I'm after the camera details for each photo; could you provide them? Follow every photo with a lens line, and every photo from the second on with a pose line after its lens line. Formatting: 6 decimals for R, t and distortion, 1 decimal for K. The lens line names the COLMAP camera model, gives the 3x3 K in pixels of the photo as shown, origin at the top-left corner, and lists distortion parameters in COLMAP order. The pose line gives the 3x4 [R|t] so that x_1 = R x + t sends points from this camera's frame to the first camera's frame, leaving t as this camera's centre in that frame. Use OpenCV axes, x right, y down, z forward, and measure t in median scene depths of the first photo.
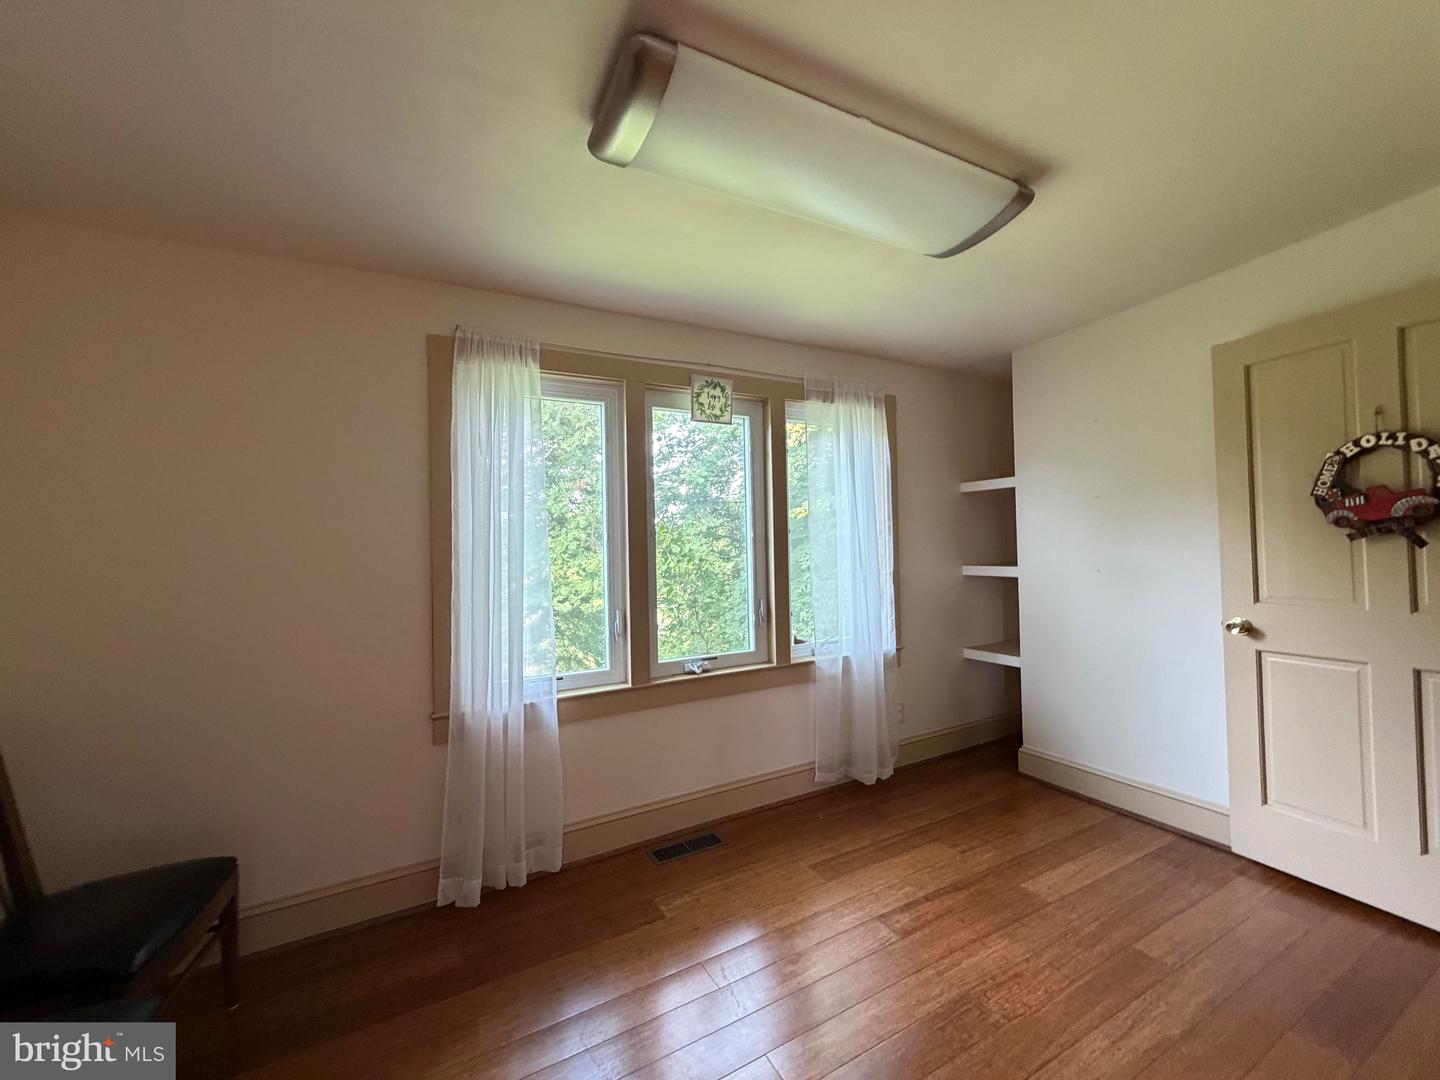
lens RADIAL K [[575.3, 0, 718.9], [0, 575.3, 532.1], [0, 0, 1]] dist [-0.000136, 0.000475]
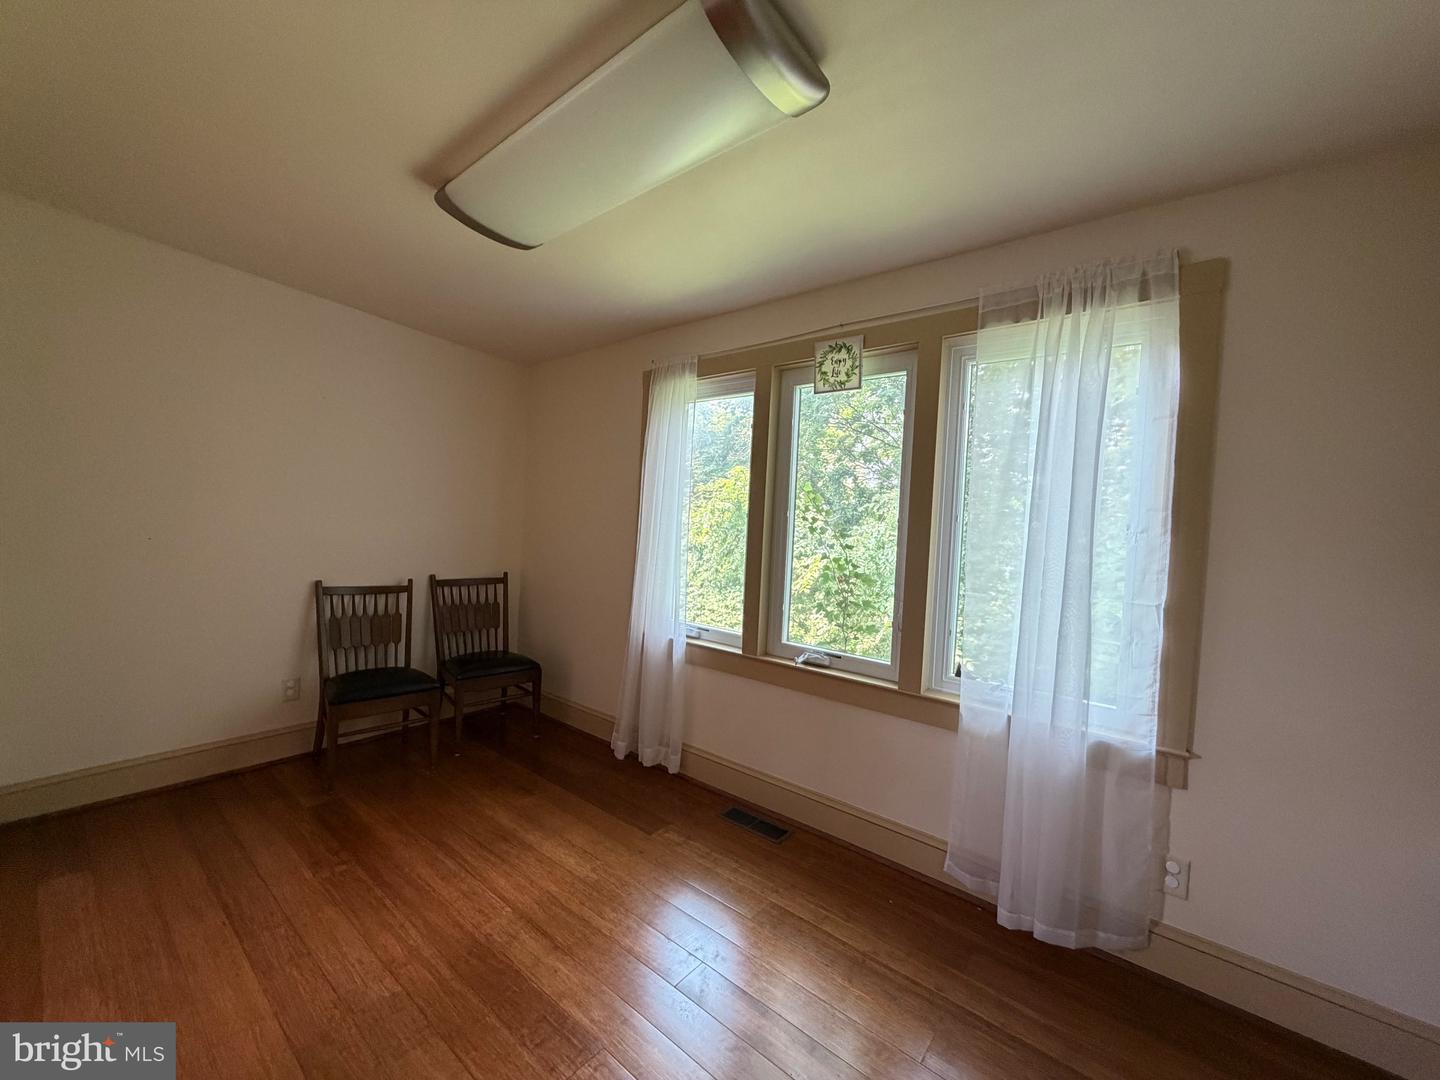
lens RADIAL K [[575.3, 0, 717.8], [0, 575.3, 537.3], [0, 0, 1]] dist [-0.000136, 0.000475]
pose [[0.373470, 0.063564, -0.925462, 0.757916], [-0.040781, 0.997810, 0.052076, -0.004513], [0.926745, 0.018292, 0.375245, 0.504569]]
